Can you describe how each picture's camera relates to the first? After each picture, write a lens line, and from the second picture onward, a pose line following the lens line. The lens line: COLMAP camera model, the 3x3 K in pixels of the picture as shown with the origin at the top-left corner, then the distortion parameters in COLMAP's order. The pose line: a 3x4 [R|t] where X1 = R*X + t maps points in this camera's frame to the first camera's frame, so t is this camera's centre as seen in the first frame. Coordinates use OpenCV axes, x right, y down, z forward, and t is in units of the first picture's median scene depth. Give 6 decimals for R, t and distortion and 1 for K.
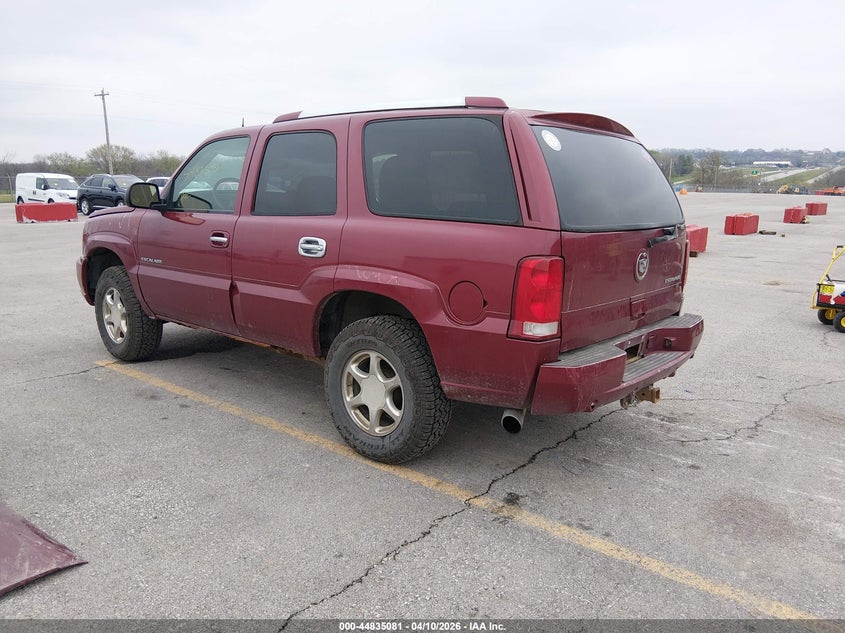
lens RADIAL K [[630.2, 0, 417.9], [0, 630.2, 313.4], [0, 0, 1]] dist [0.108114, -0.180887]
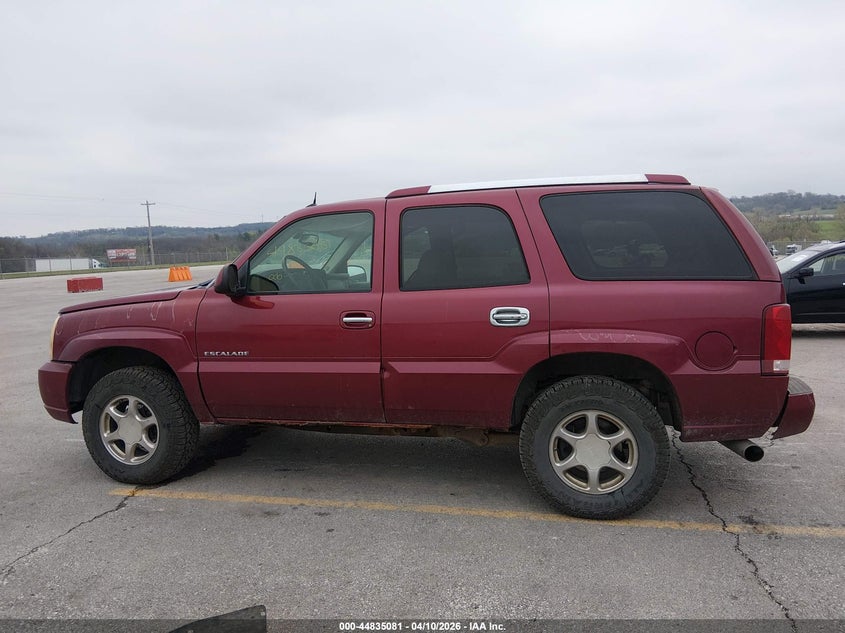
lens RADIAL K [[630.2, 0, 417.9], [0, 630.2, 313.4], [0, 0, 1]] dist [0.108114, -0.180887]
pose [[0.896164, -0.077870, 0.436838, -0.728482], [0.125506, 0.988763, -0.081218, -0.045903], [-0.425604, 0.127610, 0.895866, 0.159895]]
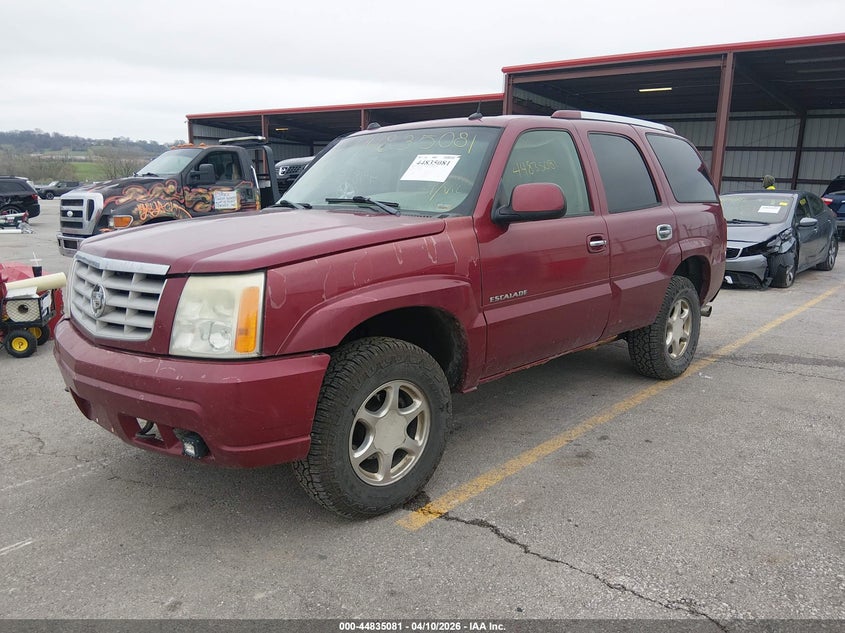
lens RADIAL K [[630.2, 0, 417.9], [0, 630.2, 313.4], [0, 0, 1]] dist [0.108114, -0.180887]
pose [[0.075268, -0.209157, 0.974981, -1.440040], [0.195101, 0.961946, 0.191299, -0.282470], [-0.977891, 0.175822, 0.113211, 1.344020]]
